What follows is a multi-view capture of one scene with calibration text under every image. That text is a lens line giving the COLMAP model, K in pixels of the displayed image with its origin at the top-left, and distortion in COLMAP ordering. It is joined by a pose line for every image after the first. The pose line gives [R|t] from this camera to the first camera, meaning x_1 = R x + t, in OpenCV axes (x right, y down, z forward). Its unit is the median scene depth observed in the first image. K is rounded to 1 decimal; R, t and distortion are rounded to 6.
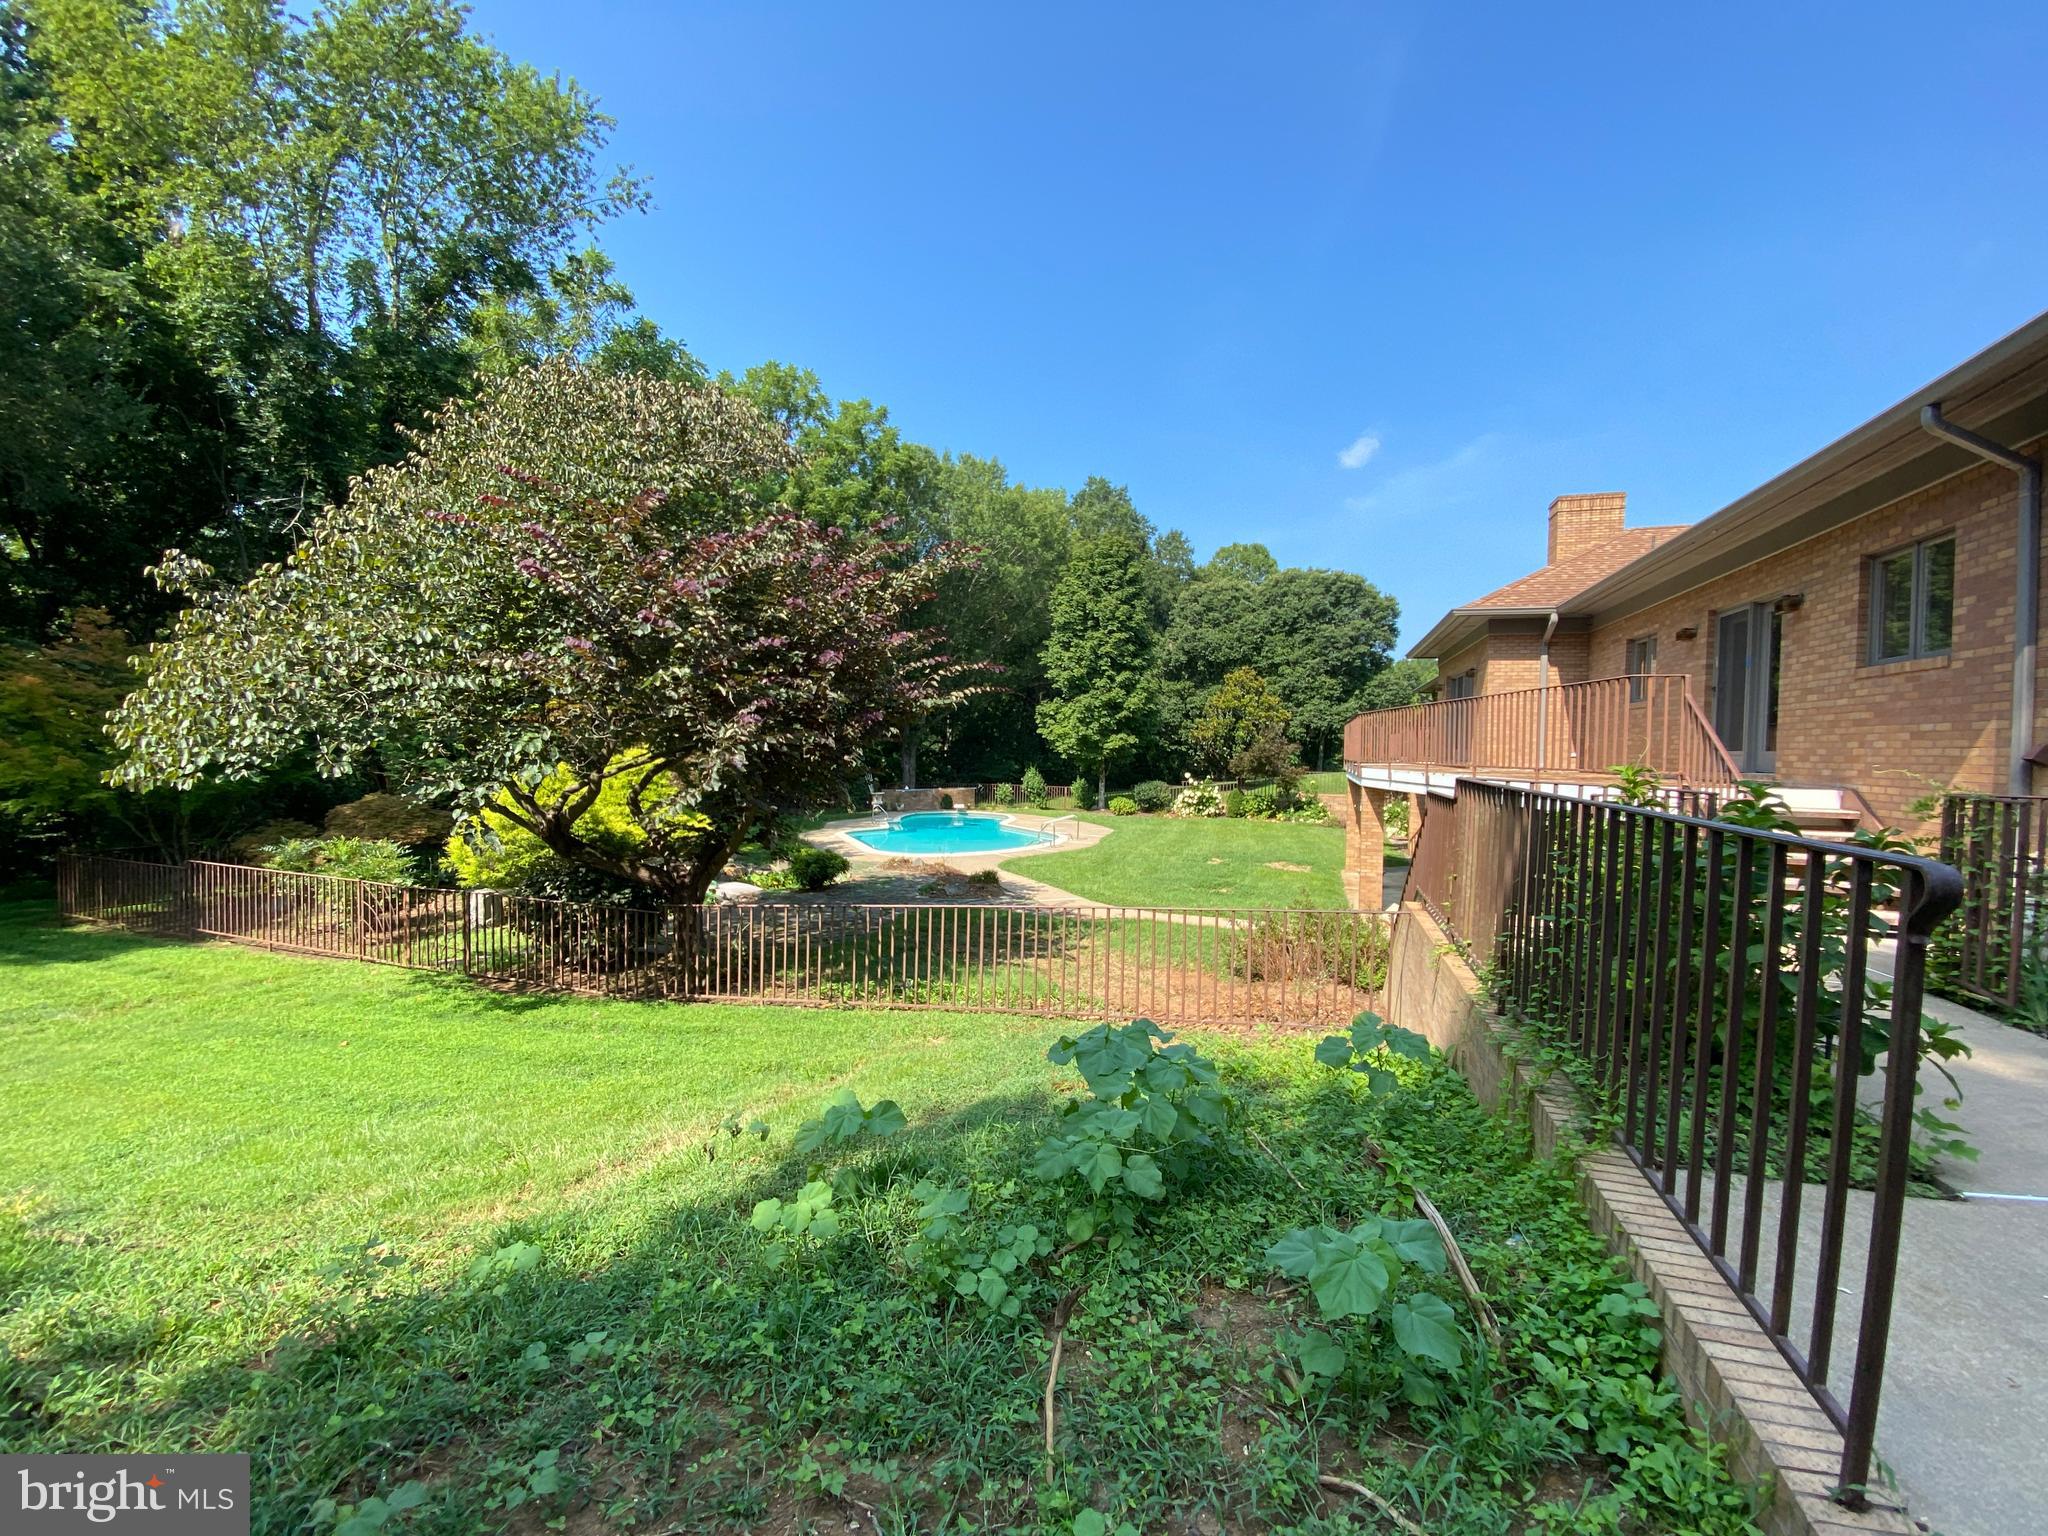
lens RADIAL K [[812.8, 0, 1026.2], [0, 812.8, 815.0], [0, 0, 1]] dist [0.000629, 0.000070]
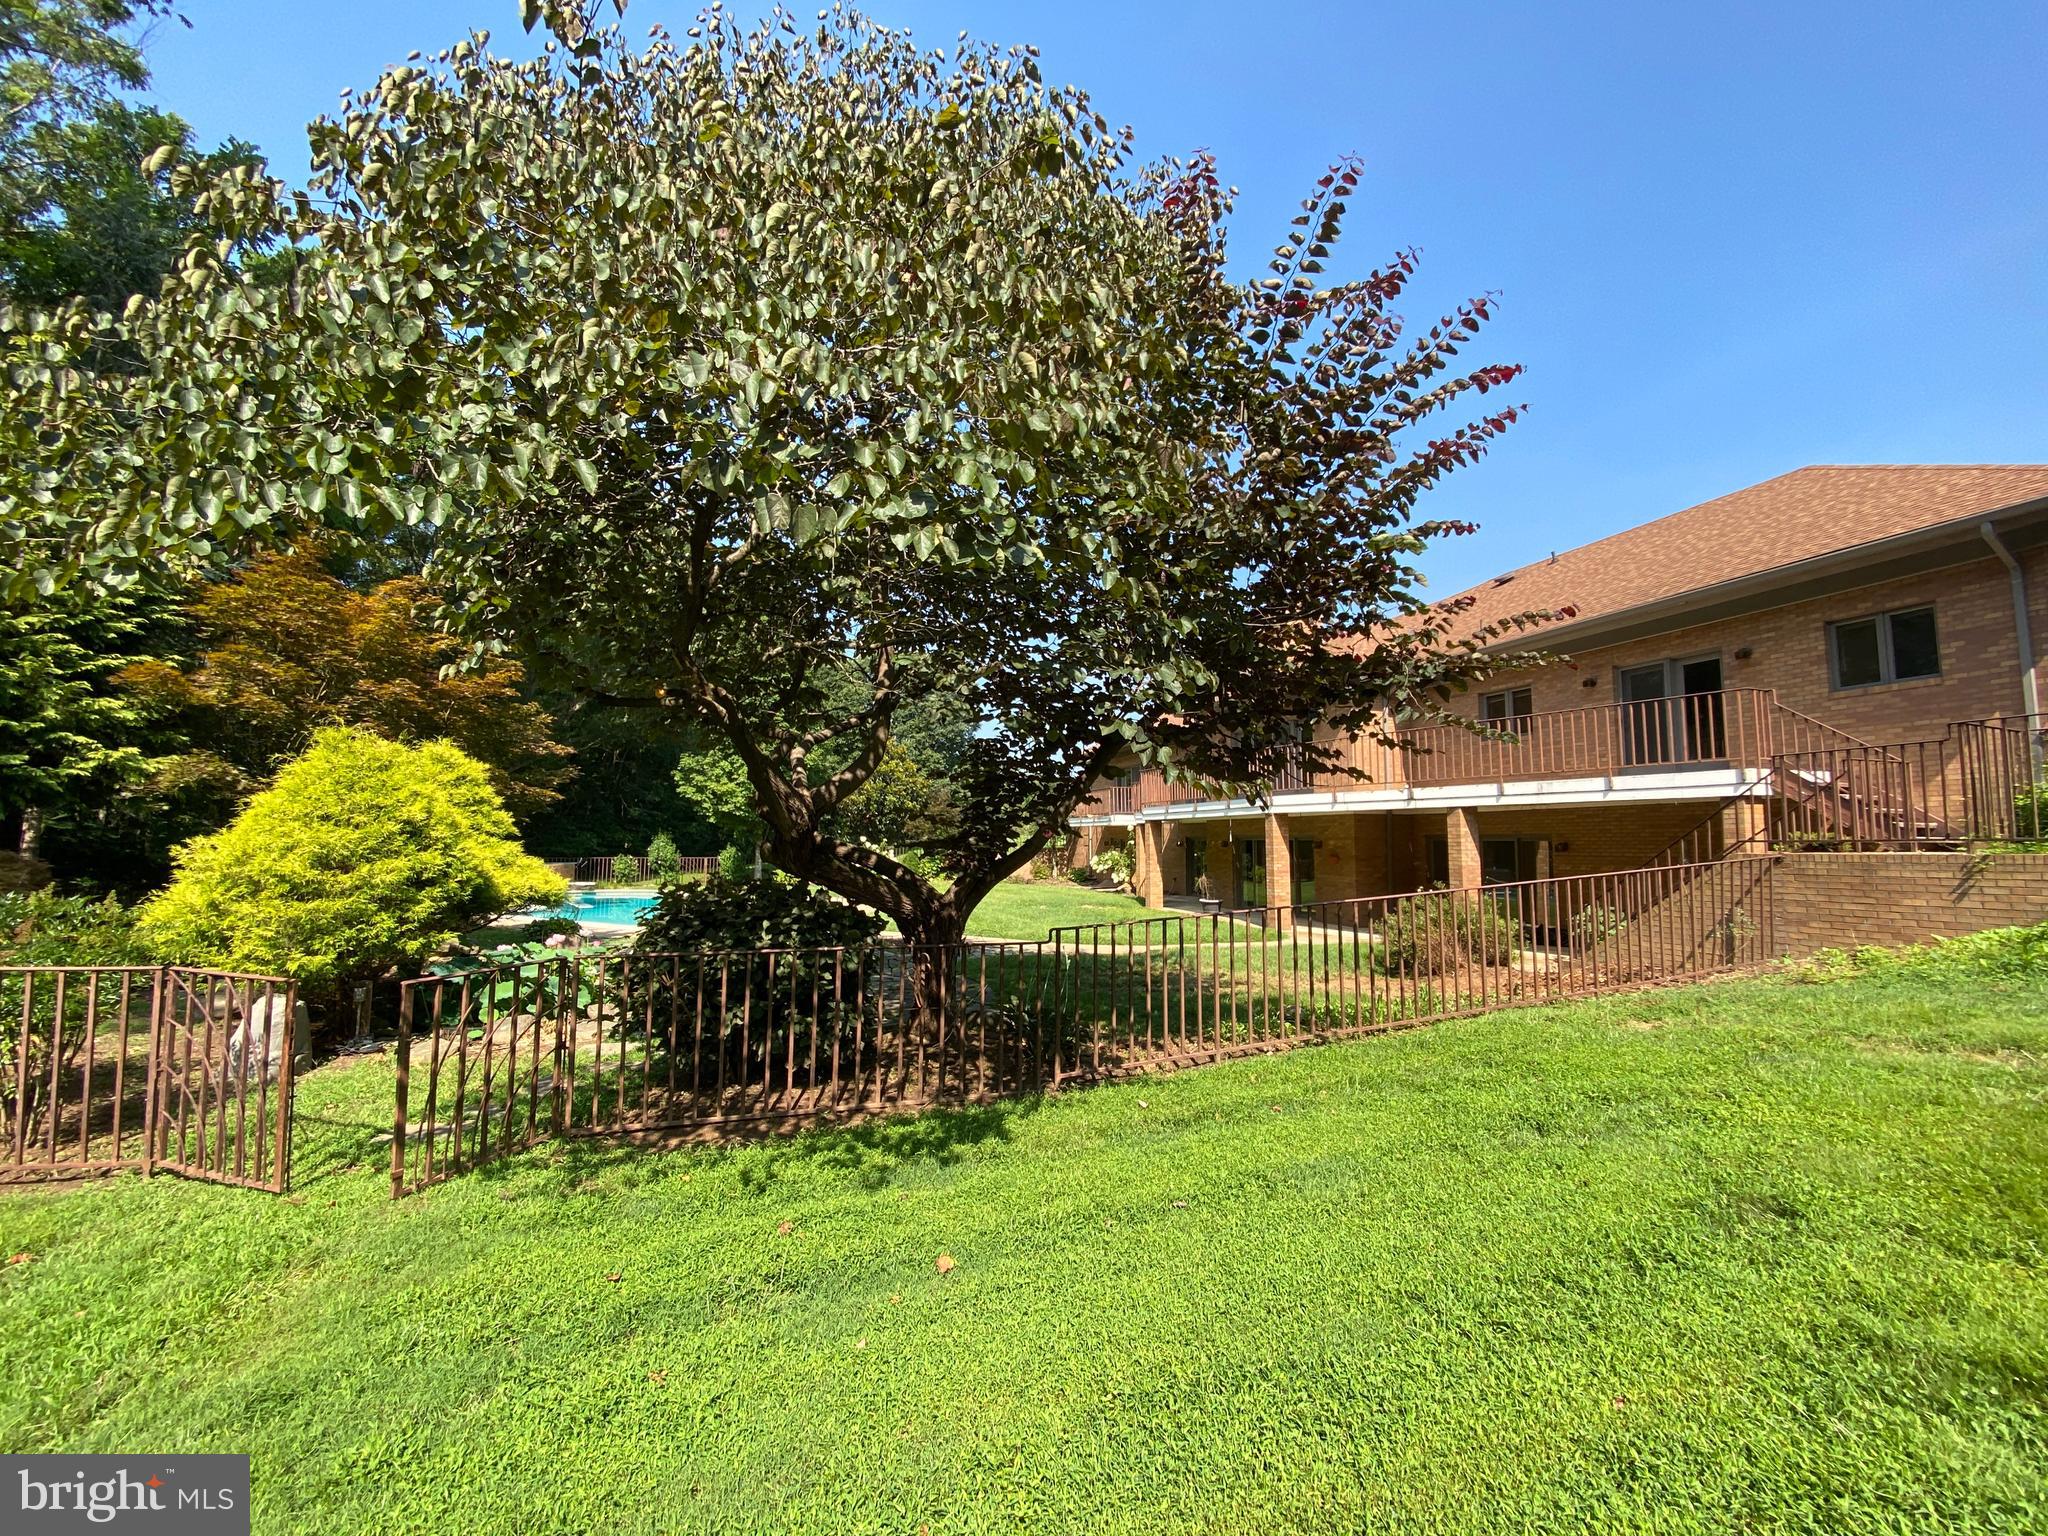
lens RADIAL K [[830.8, 0, 1024.0], [0, 830.8, 768.0], [0, 0, 1]] dist [-0.000787, -0.000214]
pose [[0.807187, 0.043583, 0.588685, -0.793293], [0.055032, 0.987371, -0.148557, 0.078213], [-0.587726, 0.152310, 0.794594, 0.464437]]
